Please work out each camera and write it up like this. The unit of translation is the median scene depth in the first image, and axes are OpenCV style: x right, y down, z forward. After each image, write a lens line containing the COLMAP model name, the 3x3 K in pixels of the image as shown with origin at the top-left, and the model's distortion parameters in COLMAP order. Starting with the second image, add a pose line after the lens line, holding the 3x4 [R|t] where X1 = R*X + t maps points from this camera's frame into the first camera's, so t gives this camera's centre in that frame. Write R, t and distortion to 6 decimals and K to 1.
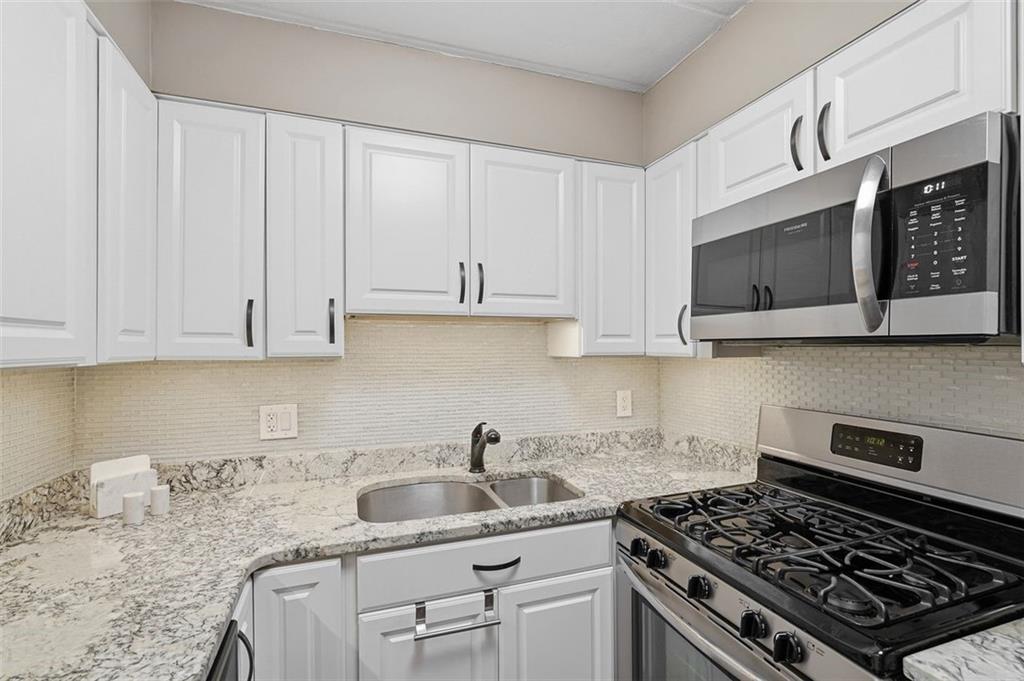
lens RADIAL K [[468.7, 0, 510.7], [0, 468.7, 358.0], [0, 0, 1]] dist [0.000659, 0.001255]
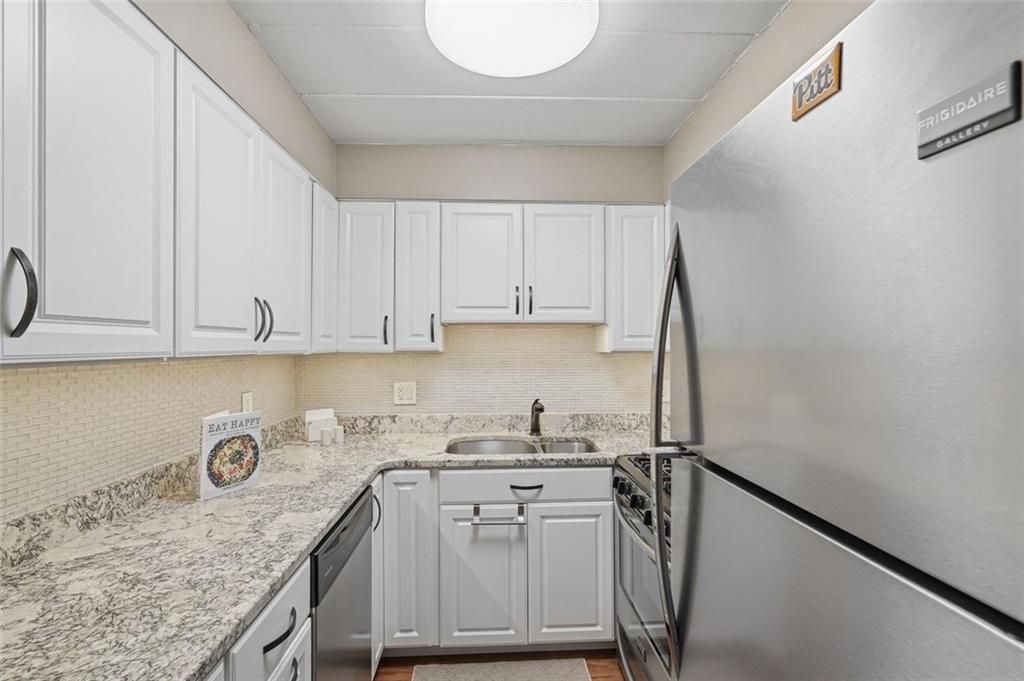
lens RADIAL K [[468.7, 0, 510.7], [0, 468.7, 358.0], [0, 0, 1]] dist [0.000659, 0.001255]
pose [[0.957807, 0.009226, -0.287266, 0.326002], [-0.007340, 0.999944, 0.007643, 0.007428], [0.287320, -0.005212, 0.957820, -0.435698]]
